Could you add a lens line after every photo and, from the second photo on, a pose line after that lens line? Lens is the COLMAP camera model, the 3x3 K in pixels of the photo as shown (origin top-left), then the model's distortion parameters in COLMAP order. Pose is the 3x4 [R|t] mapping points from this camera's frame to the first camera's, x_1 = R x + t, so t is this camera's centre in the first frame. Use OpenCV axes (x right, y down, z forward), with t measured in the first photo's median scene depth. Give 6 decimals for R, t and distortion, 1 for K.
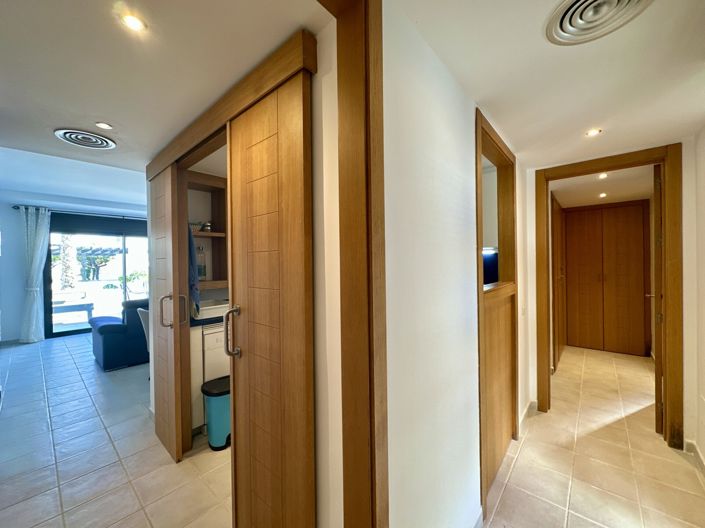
lens RADIAL K [[281.0, 0, 350.2], [0, 281.0, 263.2], [0, 0, 1]] dist [-0.003277, 0.000448]
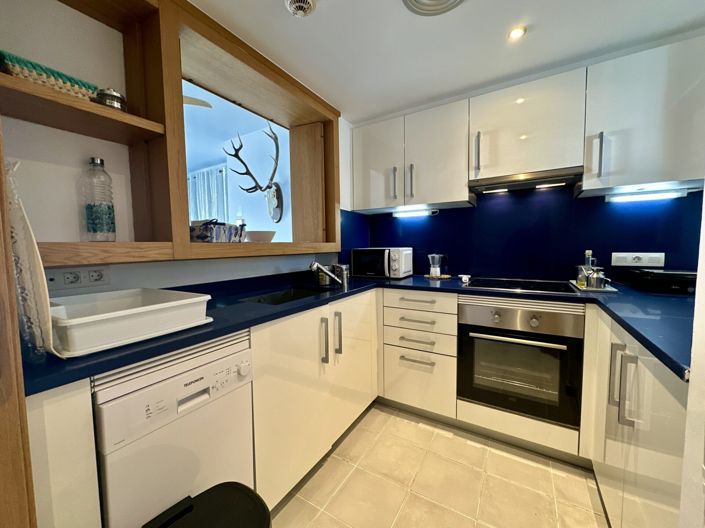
lens RADIAL K [[281.0, 0, 352.6], [0, 281.0, 262.1], [0, 0, 1]] dist [-0.003277, 0.000448]
pose [[0.985148, -0.008713, 0.171484, -0.327190], [-0.000194, 0.998655, 0.051853, 0.092073], [-0.171705, -0.051117, 0.983821, 0.719857]]
